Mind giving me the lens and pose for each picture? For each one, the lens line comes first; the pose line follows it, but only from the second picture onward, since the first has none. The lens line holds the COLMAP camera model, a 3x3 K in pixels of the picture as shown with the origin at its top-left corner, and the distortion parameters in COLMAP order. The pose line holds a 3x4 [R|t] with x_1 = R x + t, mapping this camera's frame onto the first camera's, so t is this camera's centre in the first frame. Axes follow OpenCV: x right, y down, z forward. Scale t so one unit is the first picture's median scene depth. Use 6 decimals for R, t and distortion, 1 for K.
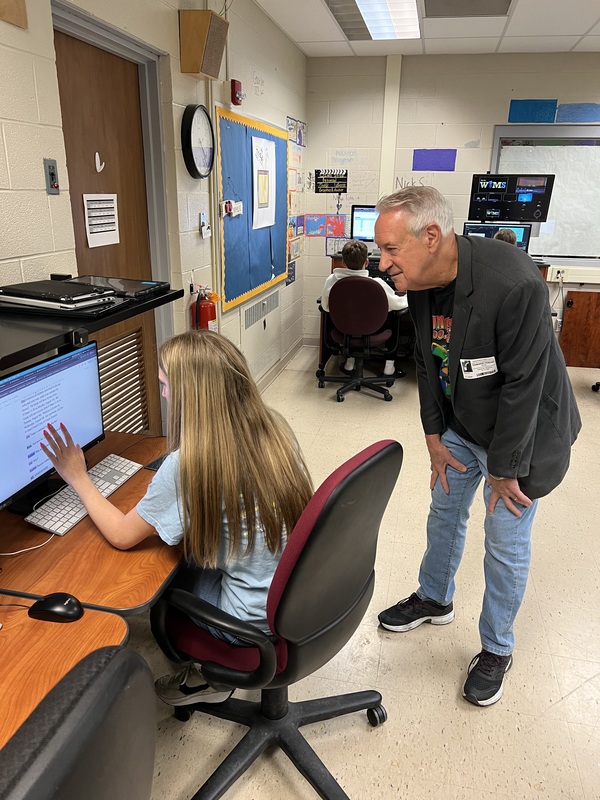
lens RADIAL K [[593.3, 0, 307.7], [0, 593.3, 406.7], [0, 0, 1]] dist [0.008146, -0.008351]
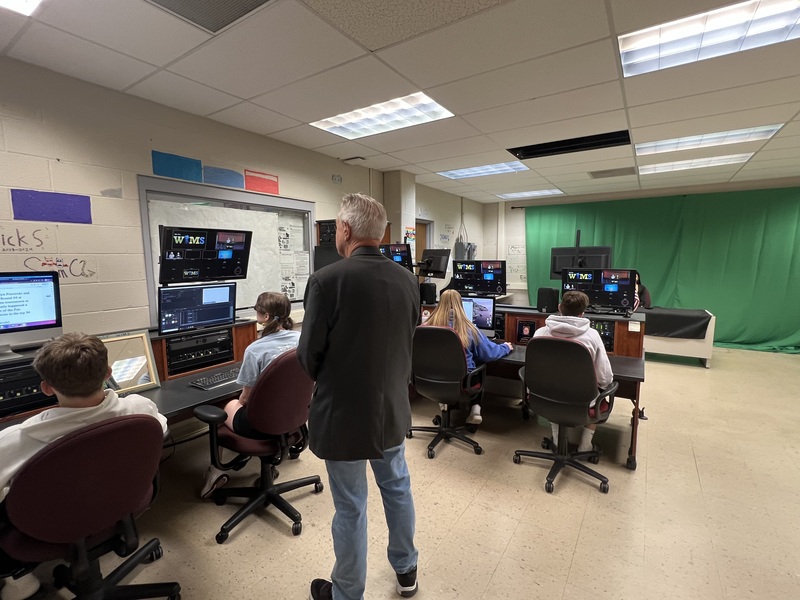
lens RADIAL K [[383.0, 0, 402.8], [0, 383.0, 298.1], [0, 0, 1]] dist [-0.002427, -0.000743]
pose [[0.362831, -0.118928, 0.924235, -0.069111], [0.331645, 0.943363, -0.008806, -0.180856], [-0.870842, 0.309713, 0.381723, 0.523263]]
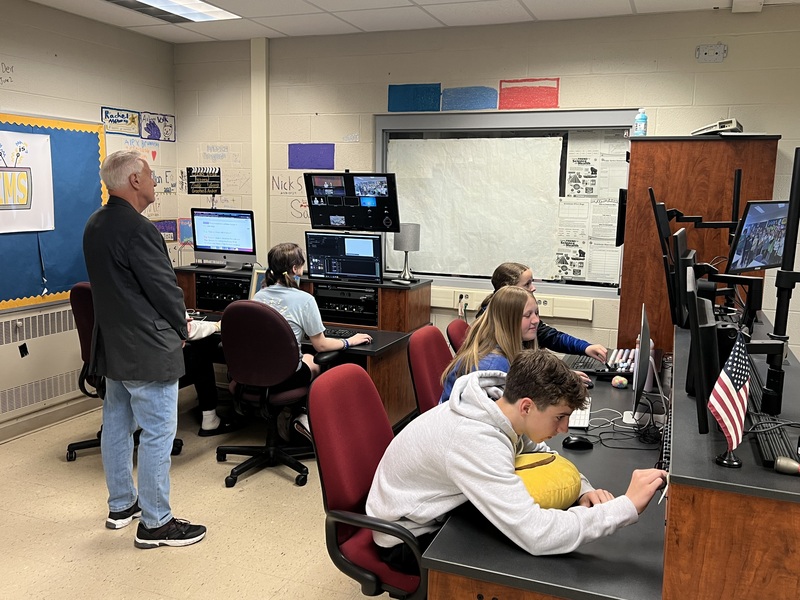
lens RADIAL K [[723.4, 0, 391.8], [0, 723.4, 302.4], [0, 0, 1]] dist [0.049805, -0.011820]
pose [[0.983856, 0.030802, -0.176292, 0.520195], [-0.064737, 0.979623, -0.190126, -0.041825], [0.166843, 0.198470, 0.965802, 0.109339]]
